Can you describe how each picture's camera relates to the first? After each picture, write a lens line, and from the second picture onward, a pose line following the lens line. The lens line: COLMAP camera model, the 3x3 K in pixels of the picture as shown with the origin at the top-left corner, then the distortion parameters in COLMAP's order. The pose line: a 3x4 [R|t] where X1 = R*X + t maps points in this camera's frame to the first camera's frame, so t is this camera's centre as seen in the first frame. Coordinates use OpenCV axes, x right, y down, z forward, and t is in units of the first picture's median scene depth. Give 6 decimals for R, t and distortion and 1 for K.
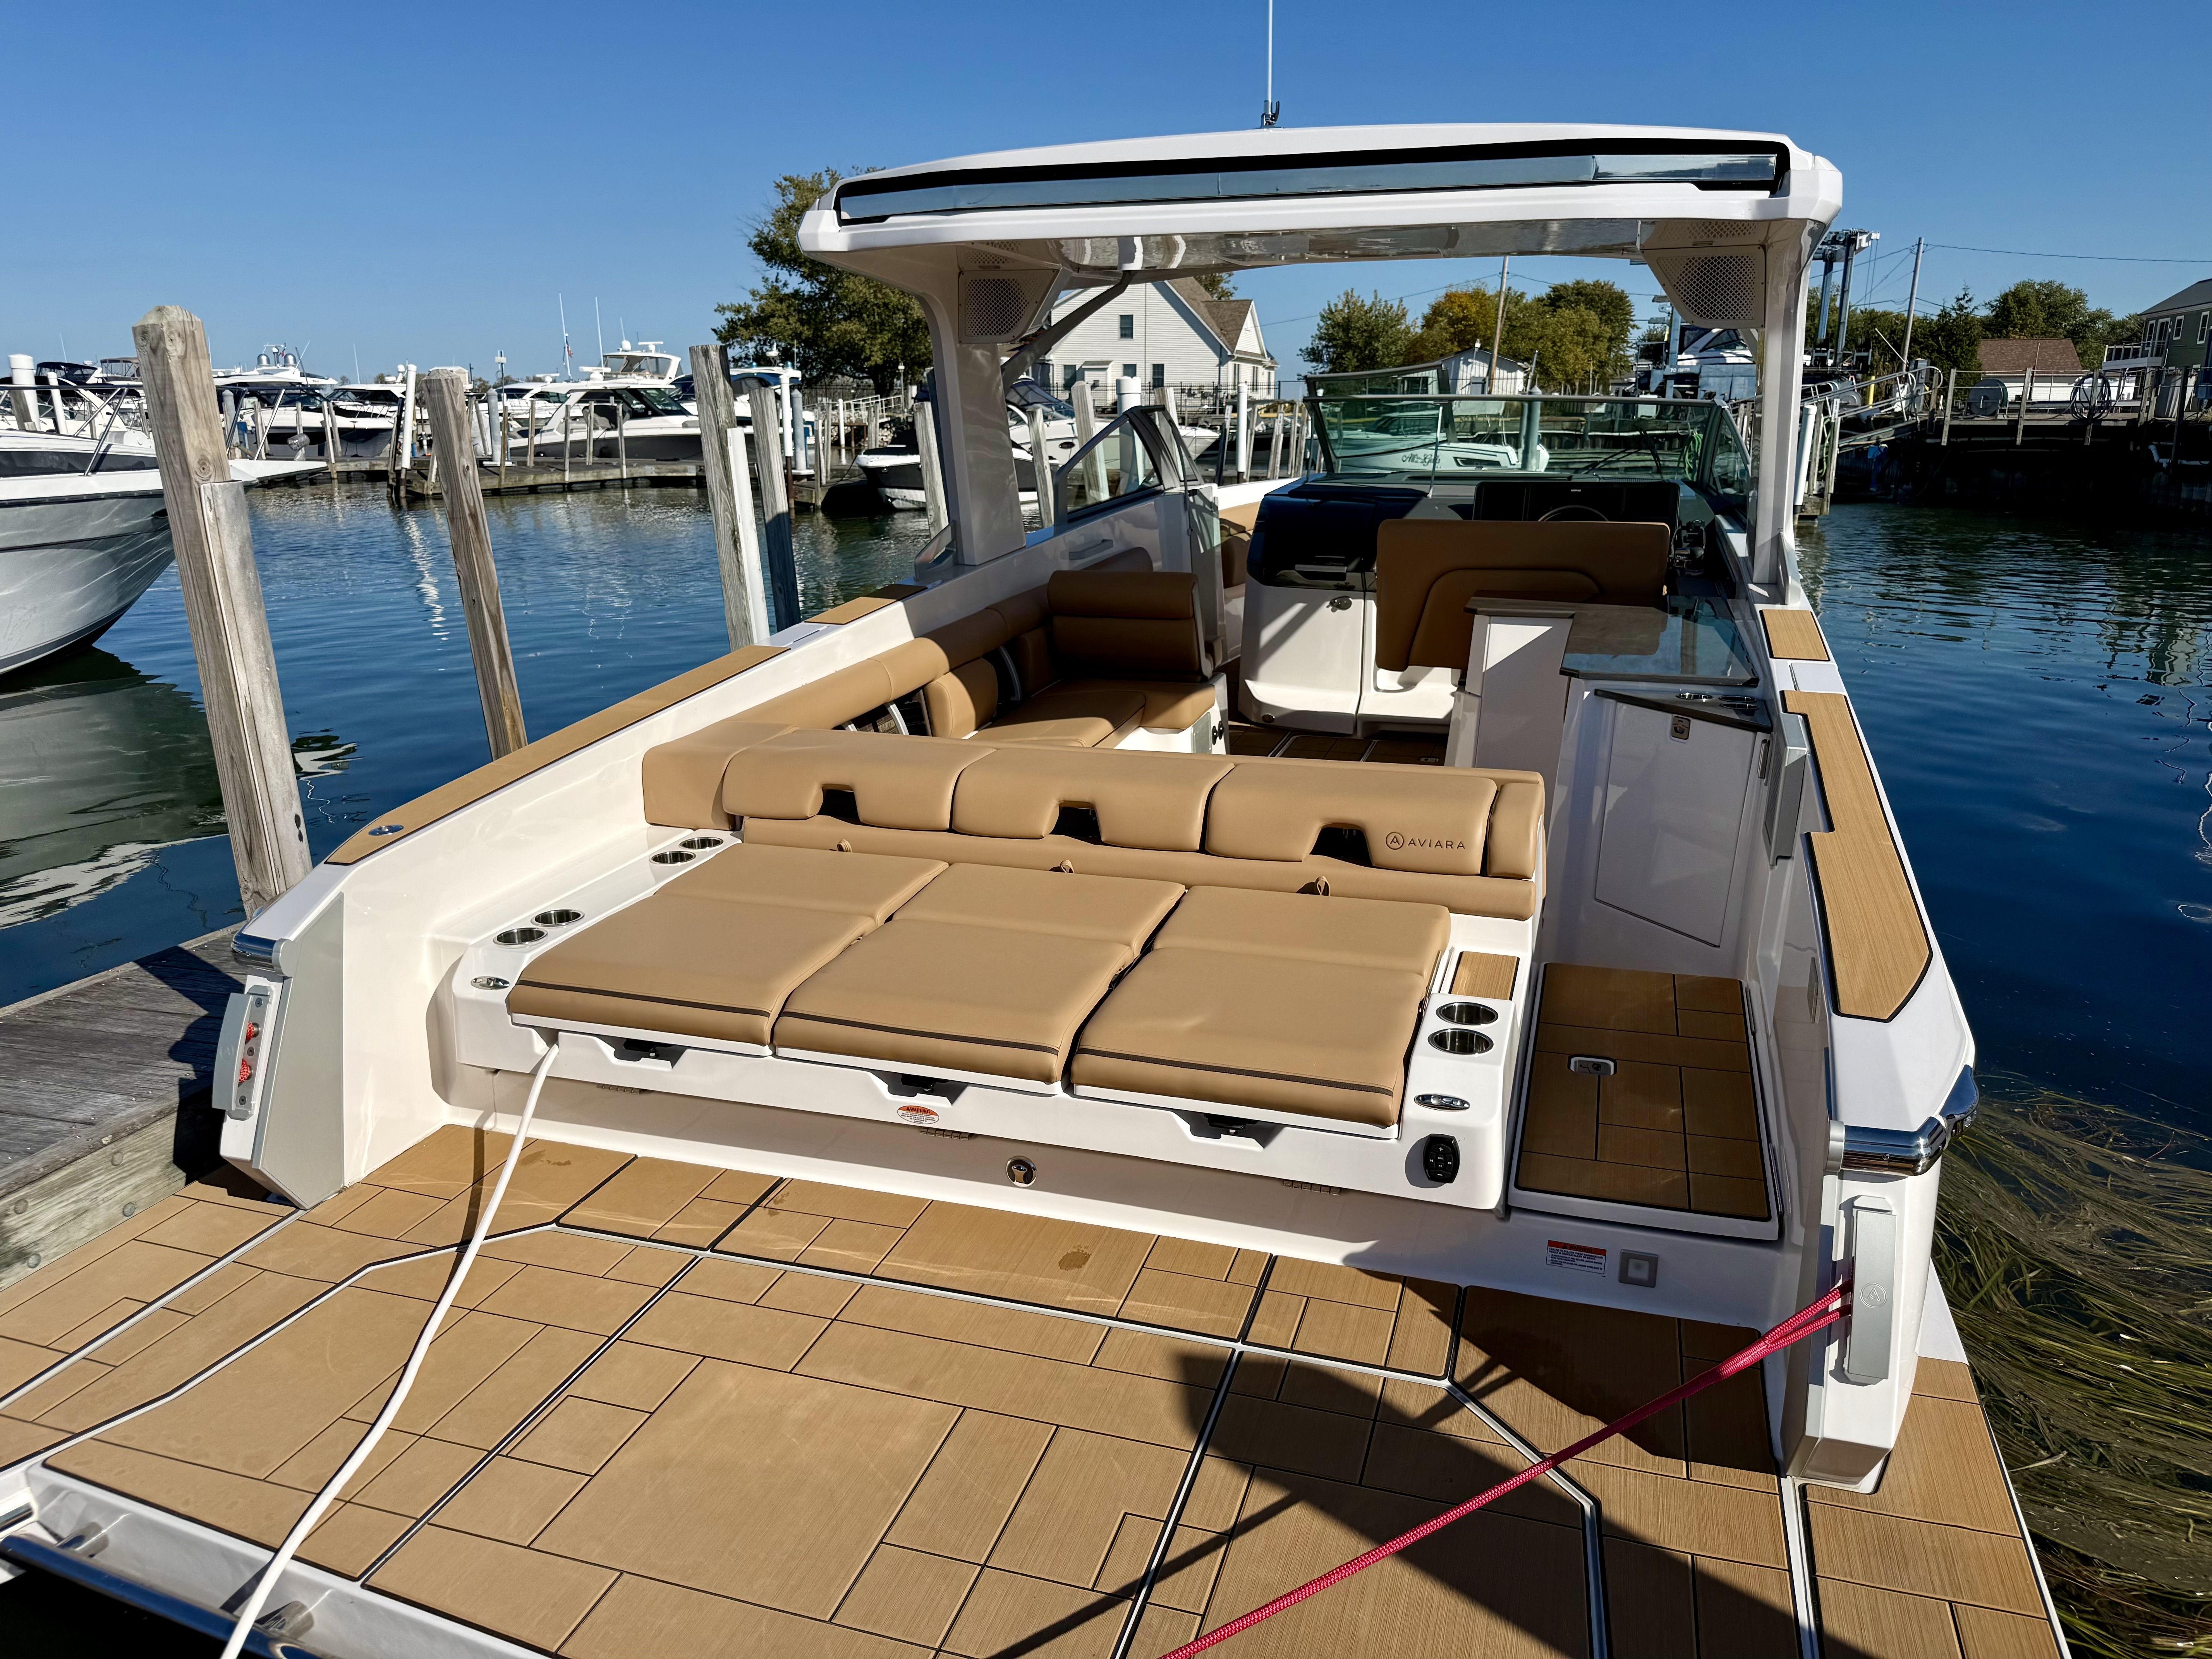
lens RADIAL K [[1550.9, 0, 1105.0], [0, 1550.9, 887.1], [0, 0, 1]] dist [0.046750, -0.071180]
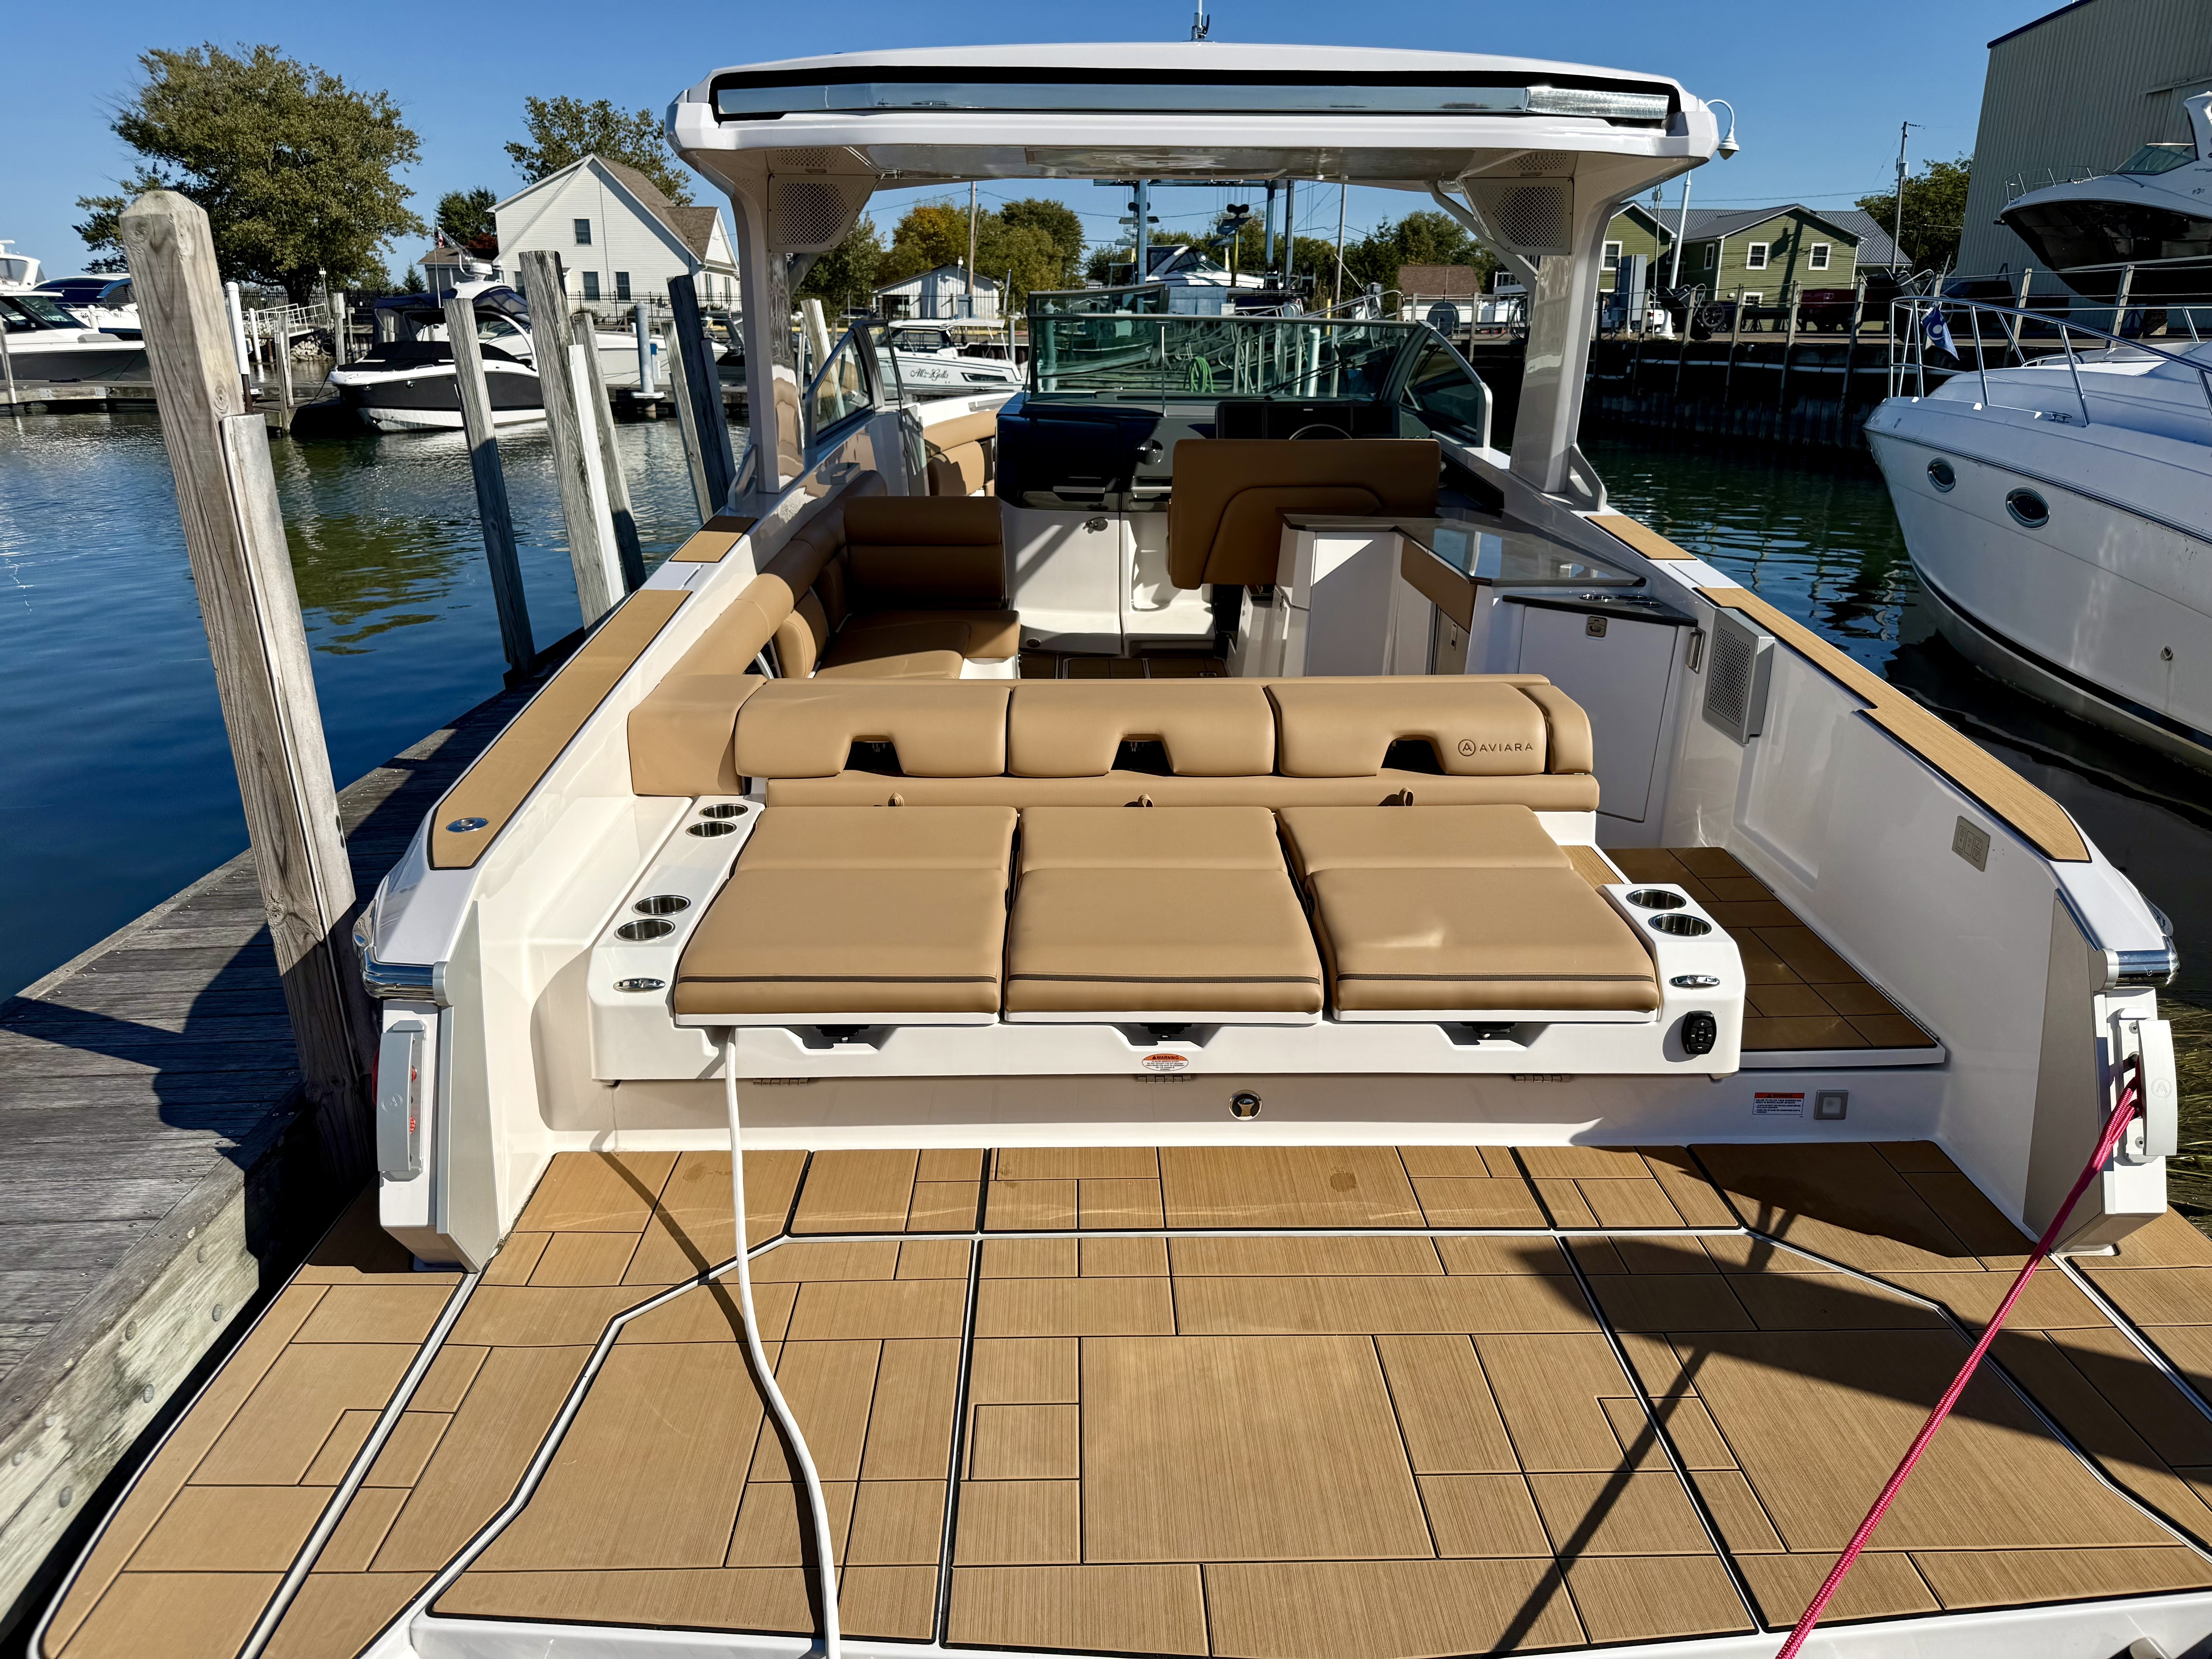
lens RADIAL K [[1550.9, 0, 1105.0], [0, 1550.9, 887.1], [0, 0, 1]] dist [0.046750, -0.071180]
pose [[0.945436, -0.104304, 0.308661, -0.364698], [0.089323, 0.994051, 0.062314, -0.022517], [-0.313324, -0.031343, 0.949129, 0.071256]]
